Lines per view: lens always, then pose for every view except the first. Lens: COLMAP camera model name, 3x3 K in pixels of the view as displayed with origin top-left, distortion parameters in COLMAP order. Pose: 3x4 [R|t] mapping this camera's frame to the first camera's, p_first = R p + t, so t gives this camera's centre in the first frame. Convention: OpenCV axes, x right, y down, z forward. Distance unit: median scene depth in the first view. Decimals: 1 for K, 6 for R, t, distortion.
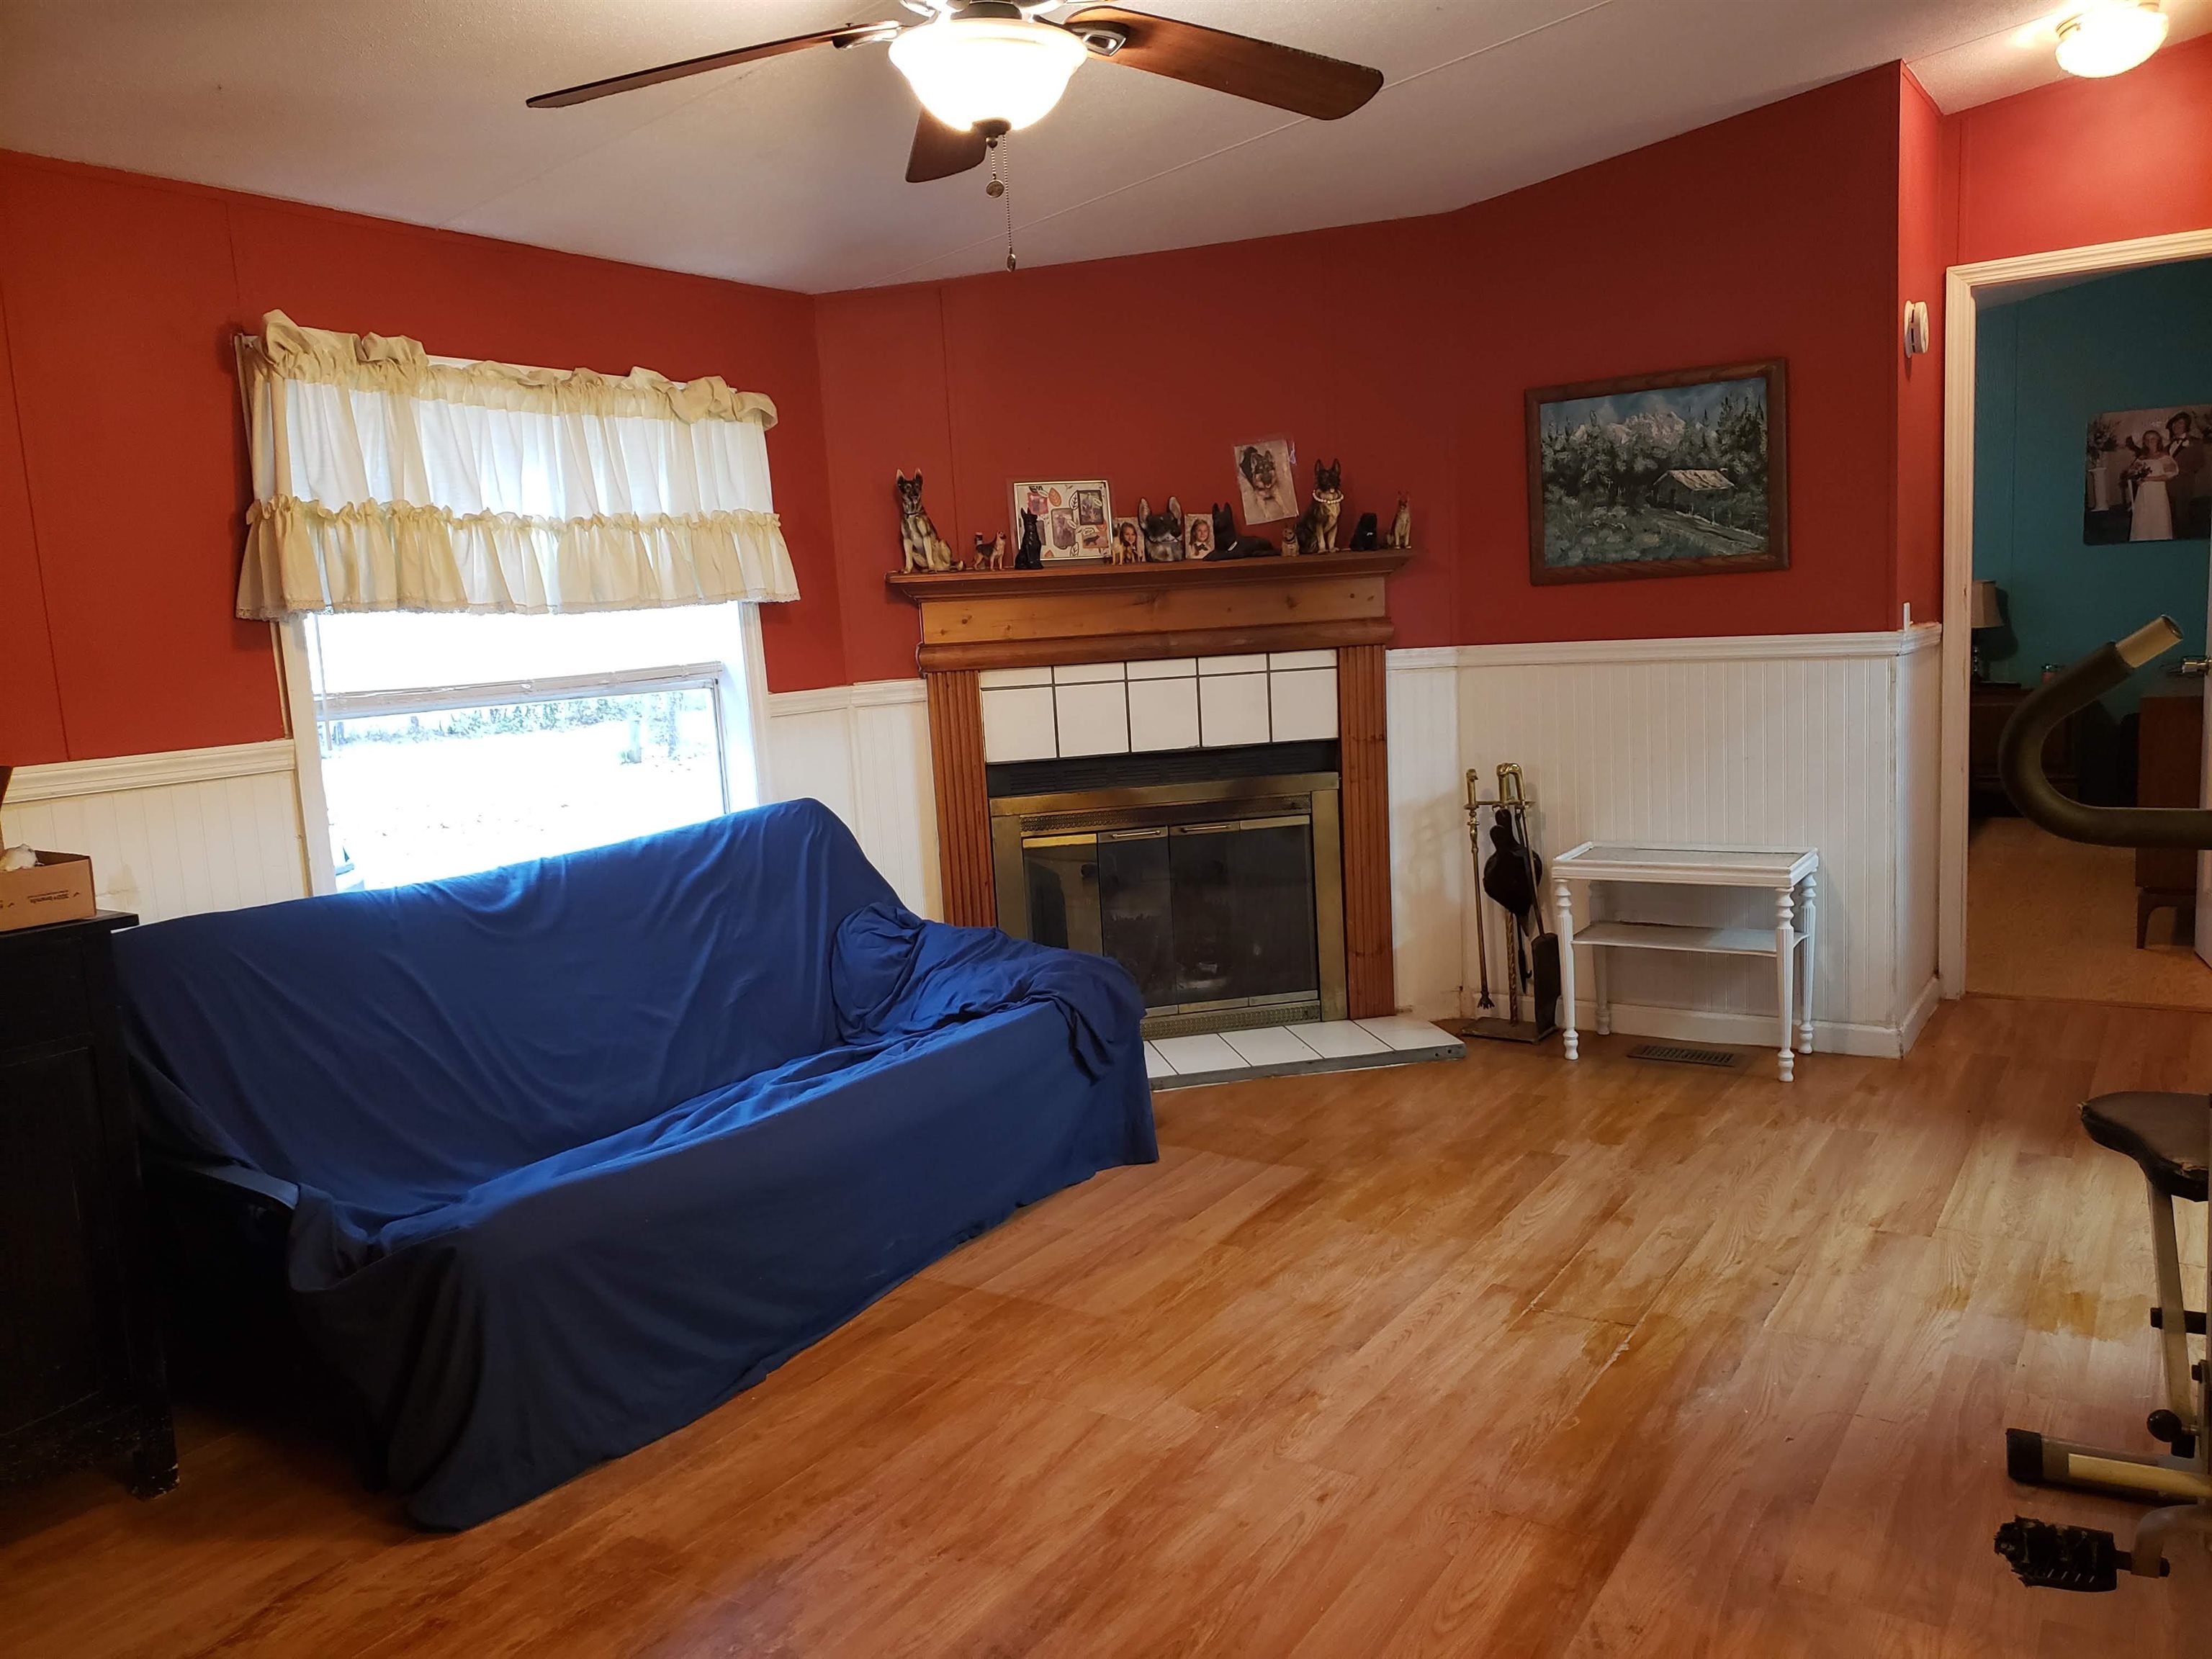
lens RADIAL K [[1730.8, 0, 1114.6], [0, 1730.8, 814.4], [0, 0, 1]] dist [0.093961, -0.124397]
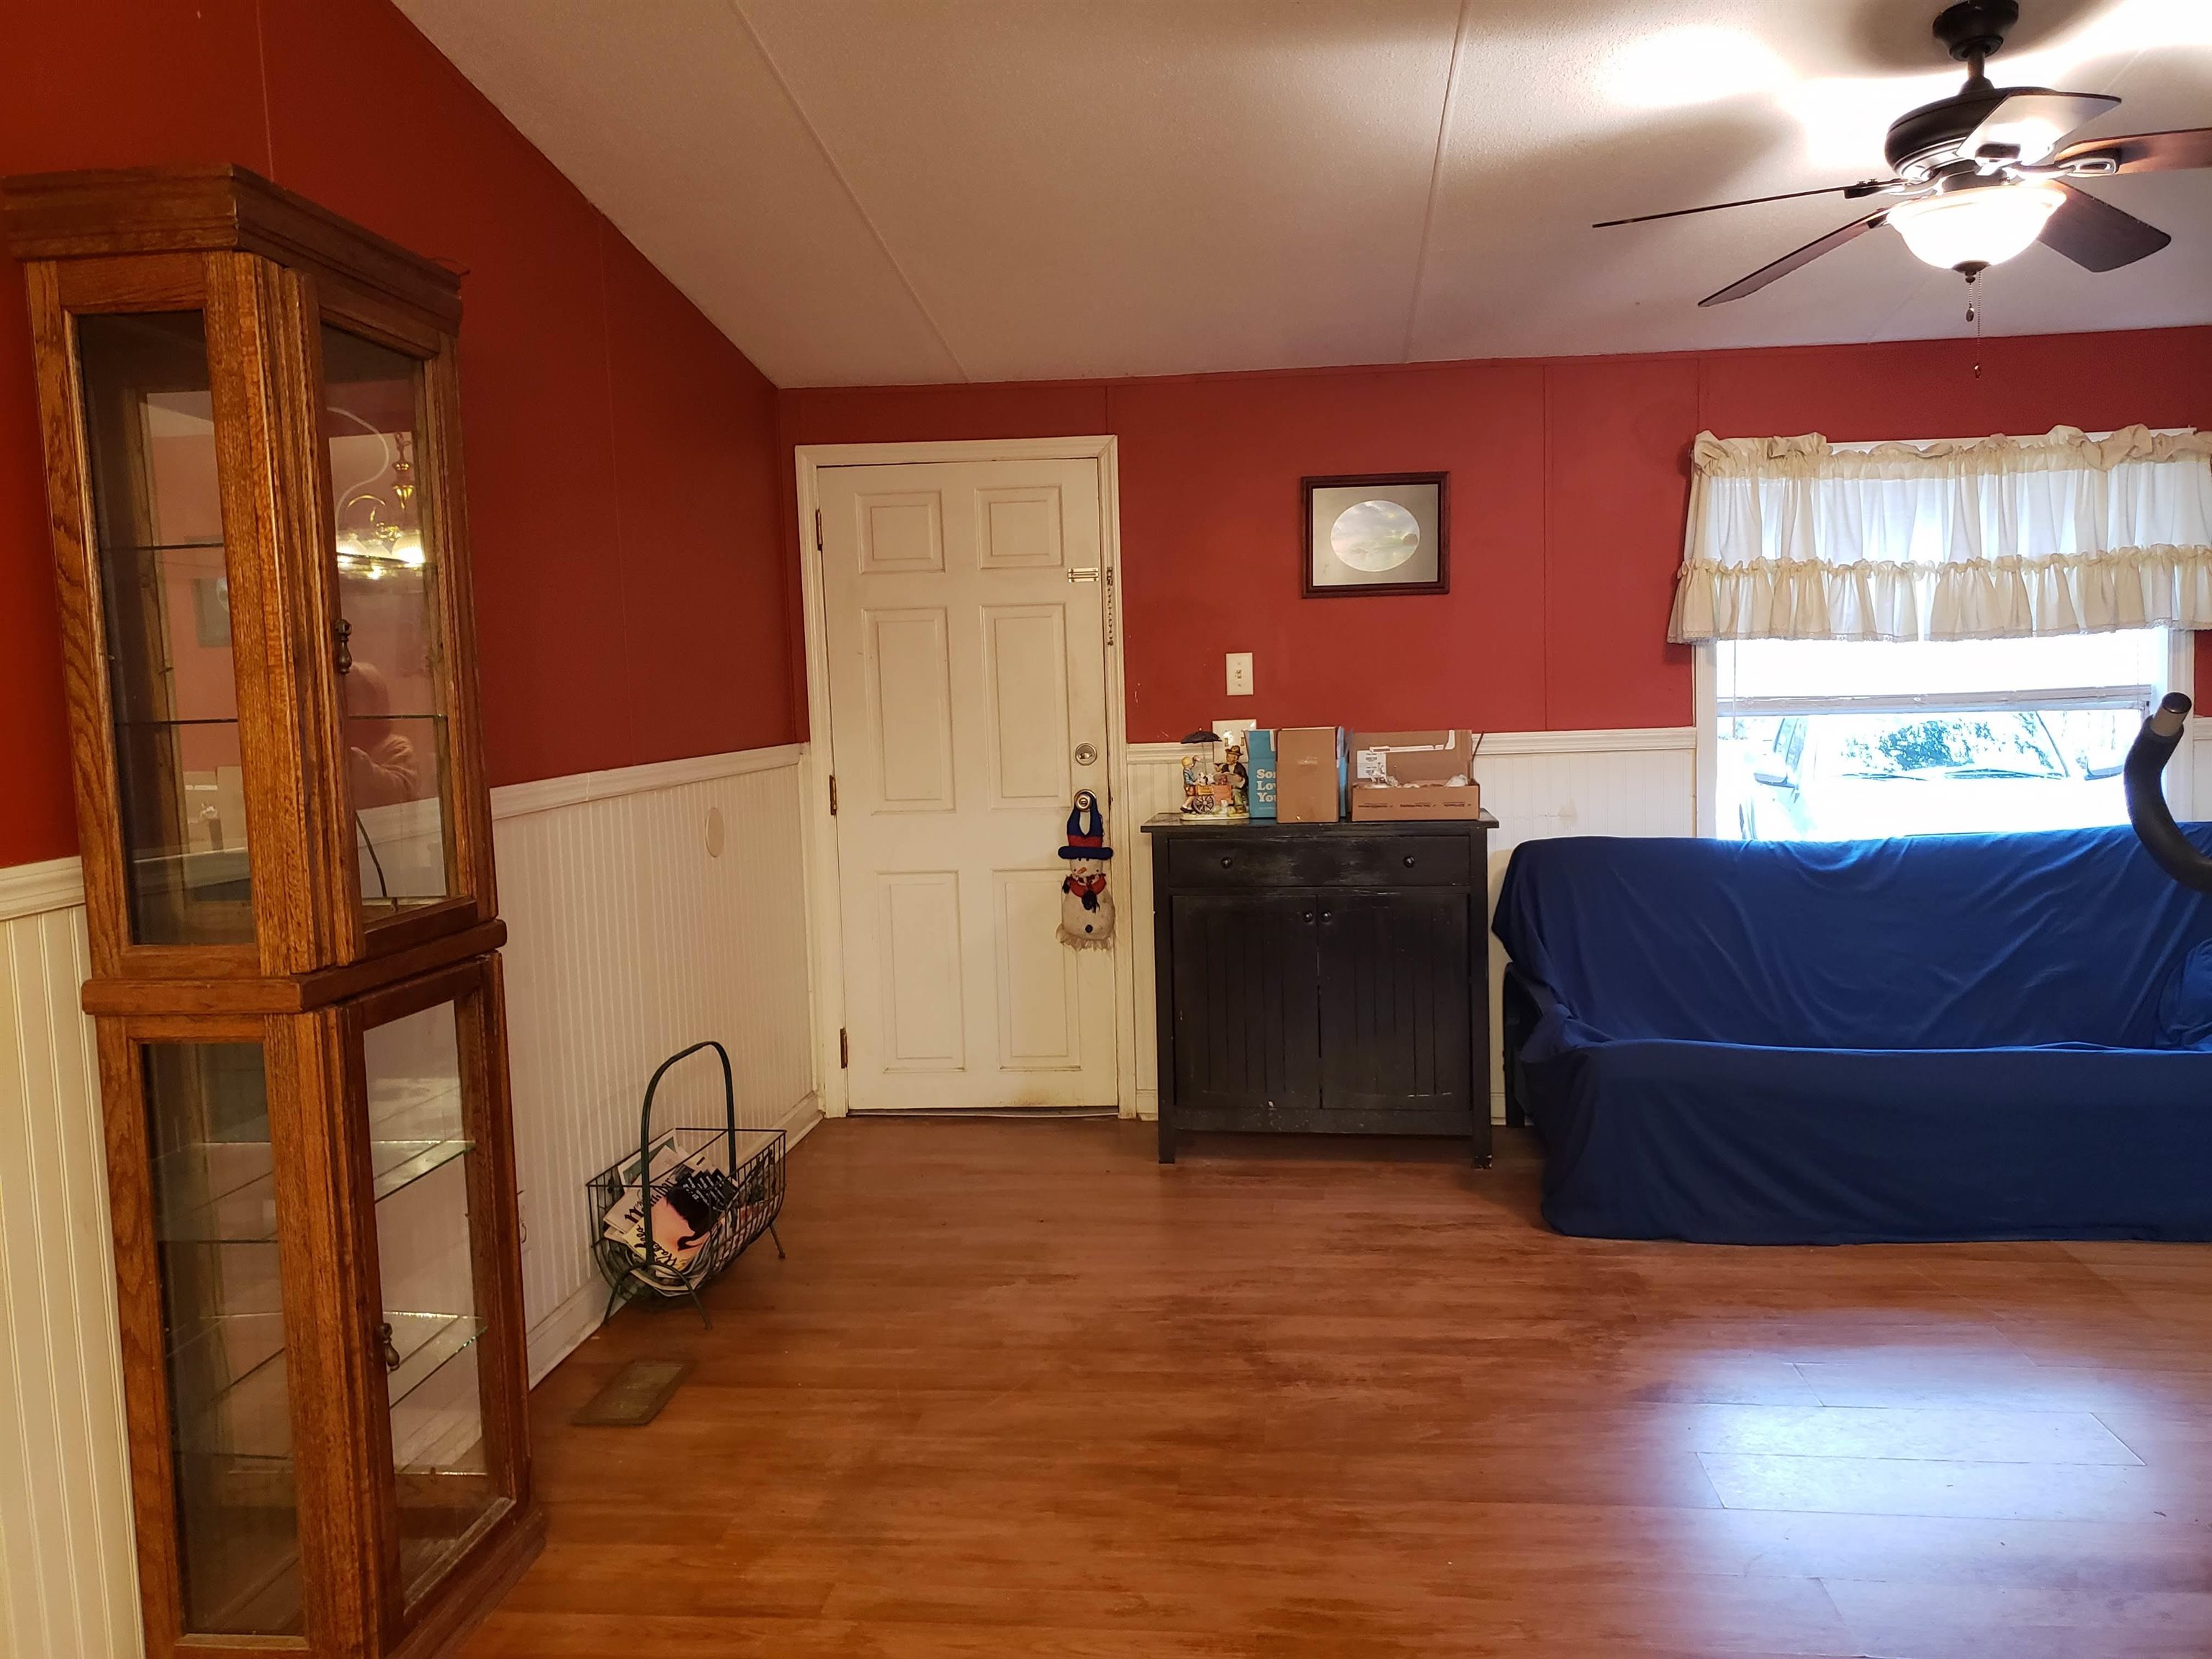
lens RADIAL K [[1730.8, 0, 1114.6], [0, 1730.8, 814.4], [0, 0, 1]] dist [0.093961, -0.124397]
pose [[0.447102, 0.109708, -0.887730, 0.579073], [-0.109261, 0.991717, 0.067530, -0.016560], [0.887785, 0.066801, 0.455385, -0.062515]]
